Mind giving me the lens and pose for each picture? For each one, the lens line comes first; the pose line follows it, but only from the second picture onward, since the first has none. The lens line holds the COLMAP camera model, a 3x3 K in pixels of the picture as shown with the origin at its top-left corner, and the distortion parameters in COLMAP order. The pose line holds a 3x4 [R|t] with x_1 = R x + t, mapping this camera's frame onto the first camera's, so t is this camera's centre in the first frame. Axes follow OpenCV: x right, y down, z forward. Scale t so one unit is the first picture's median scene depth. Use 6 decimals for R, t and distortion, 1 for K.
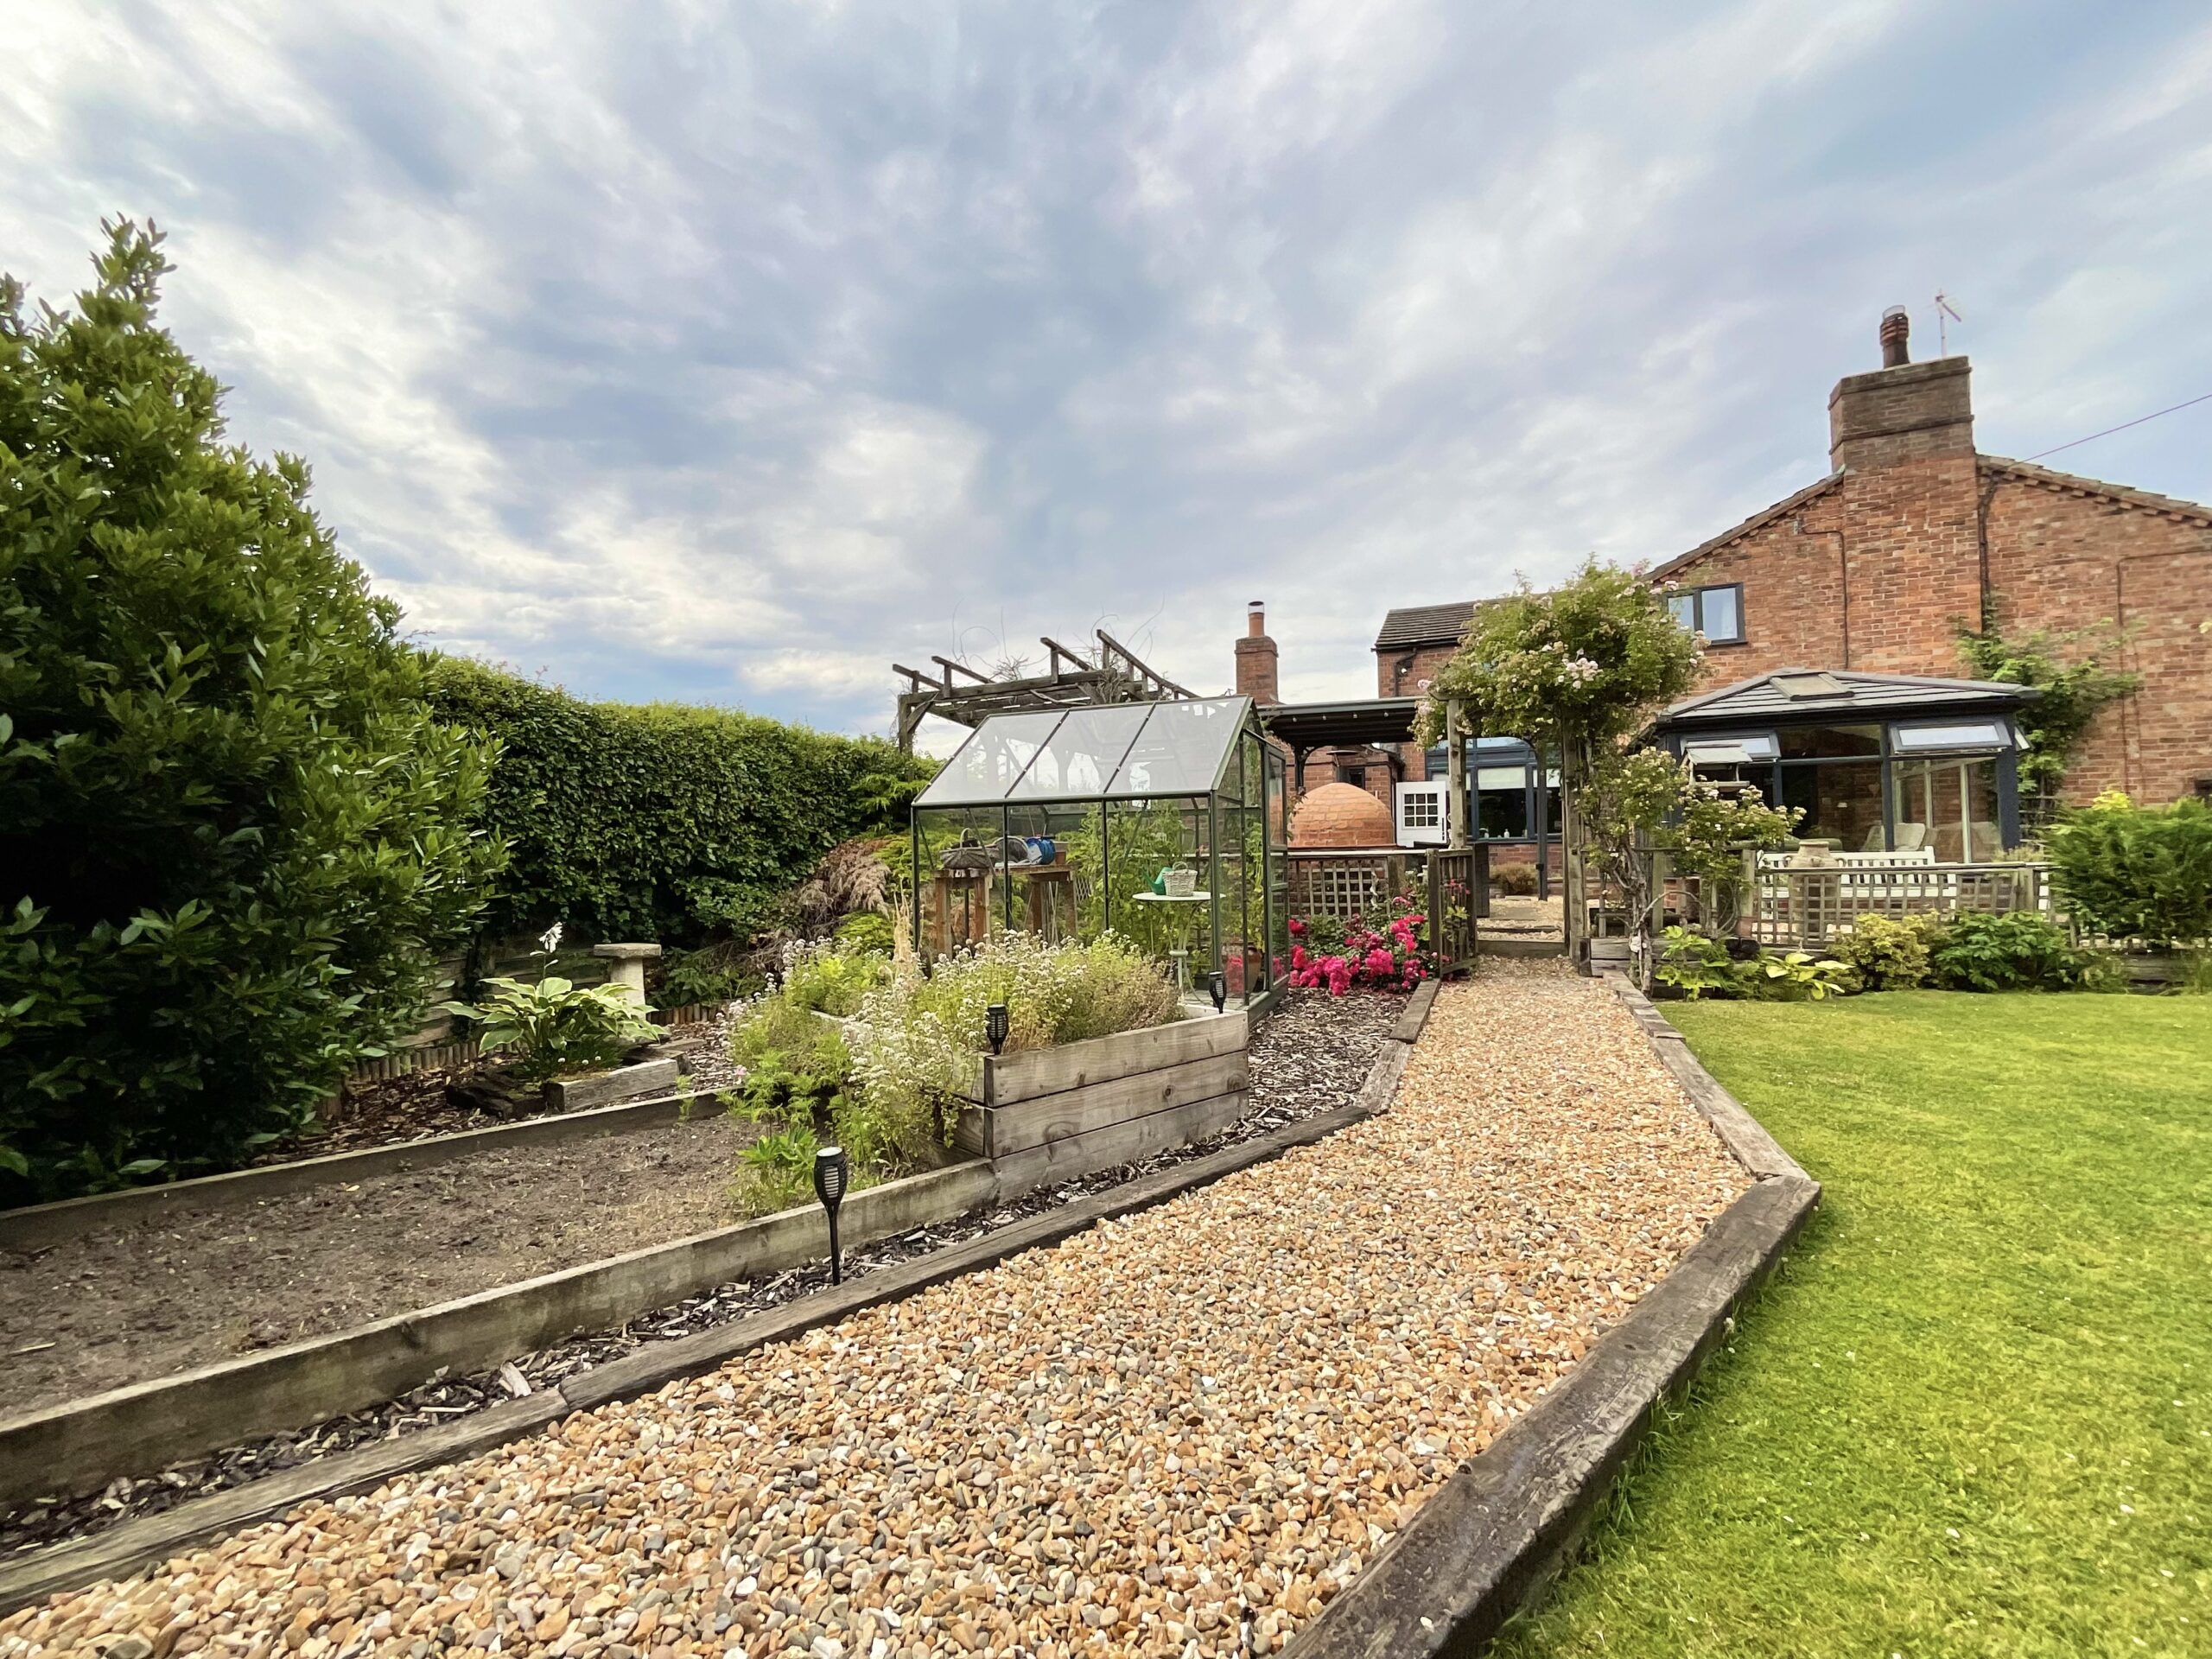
lens RADIAL K [[903.3, 0, 1106.2], [0, 903.3, 832.4], [0, 0, 1]] dist [0.000006, -0.000265]
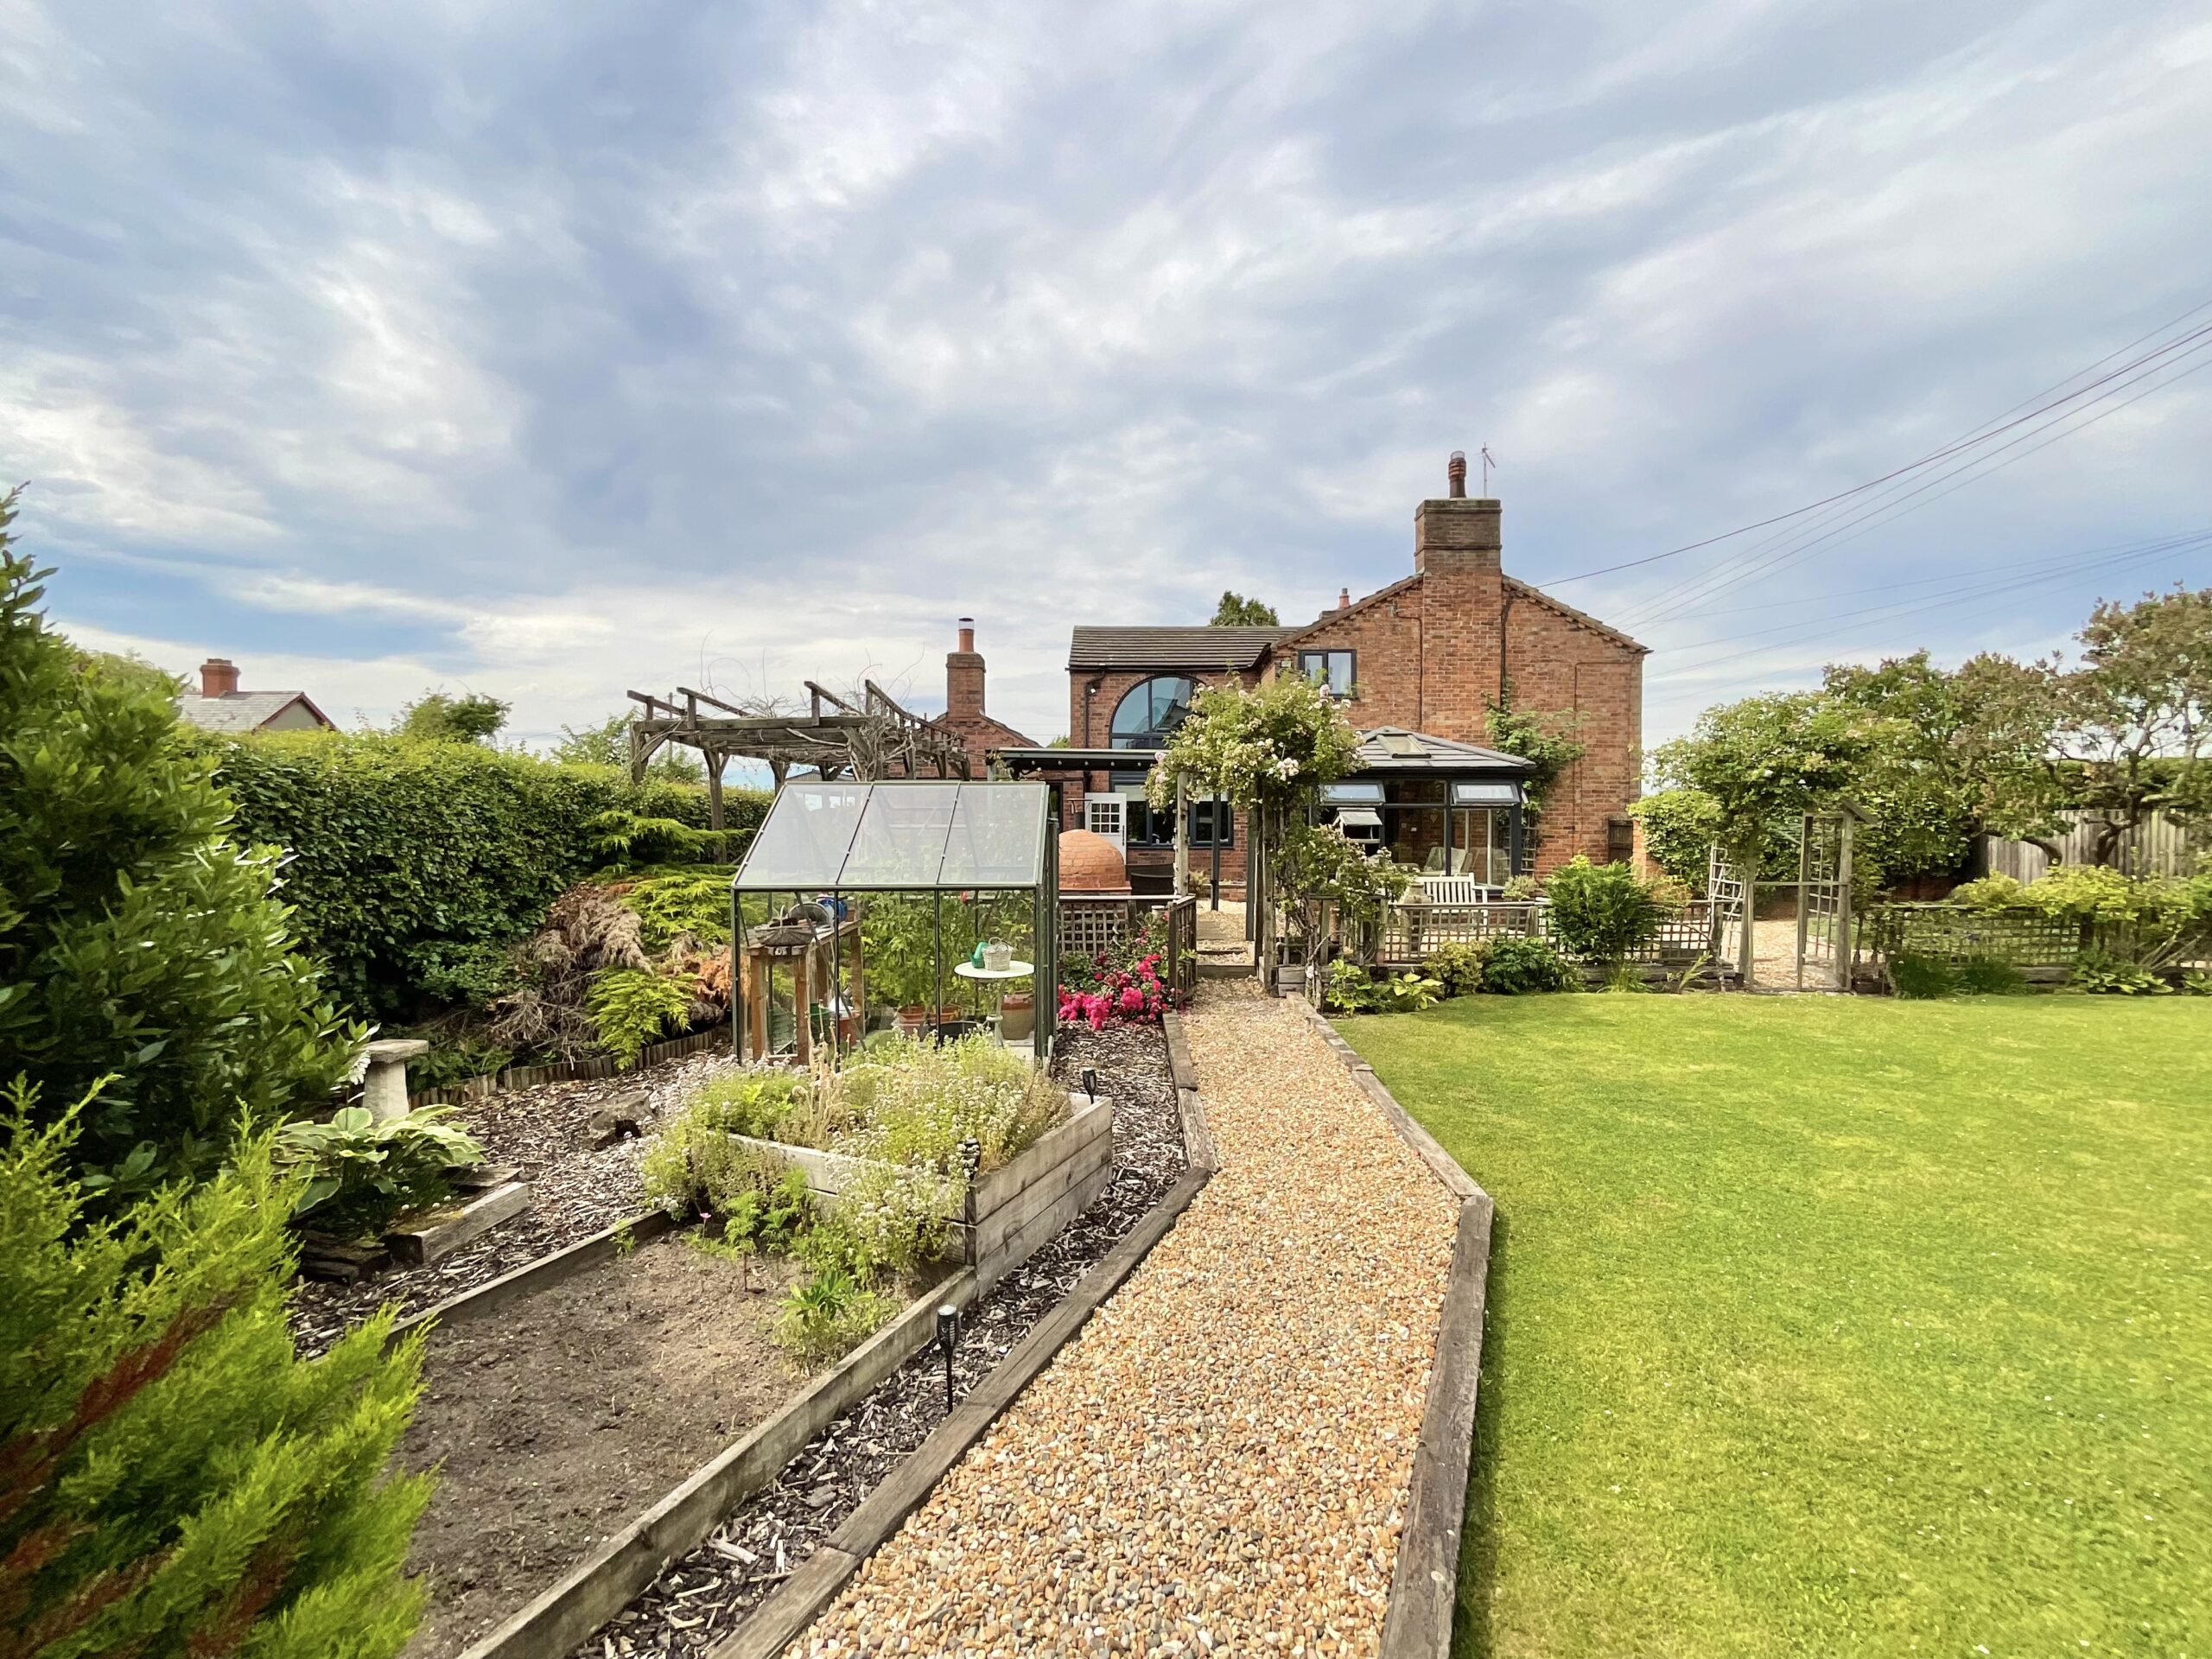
lens RADIAL K [[903.3, 0, 1106.2], [0, 903.3, 832.4], [0, 0, 1]] dist [0.000006, -0.000265]
pose [[0.923757, 0.007751, 0.382901, -0.180424], [-0.025008, 0.998882, 0.040112, -0.118683], [-0.382163, -0.046629, 0.922918, -0.078525]]
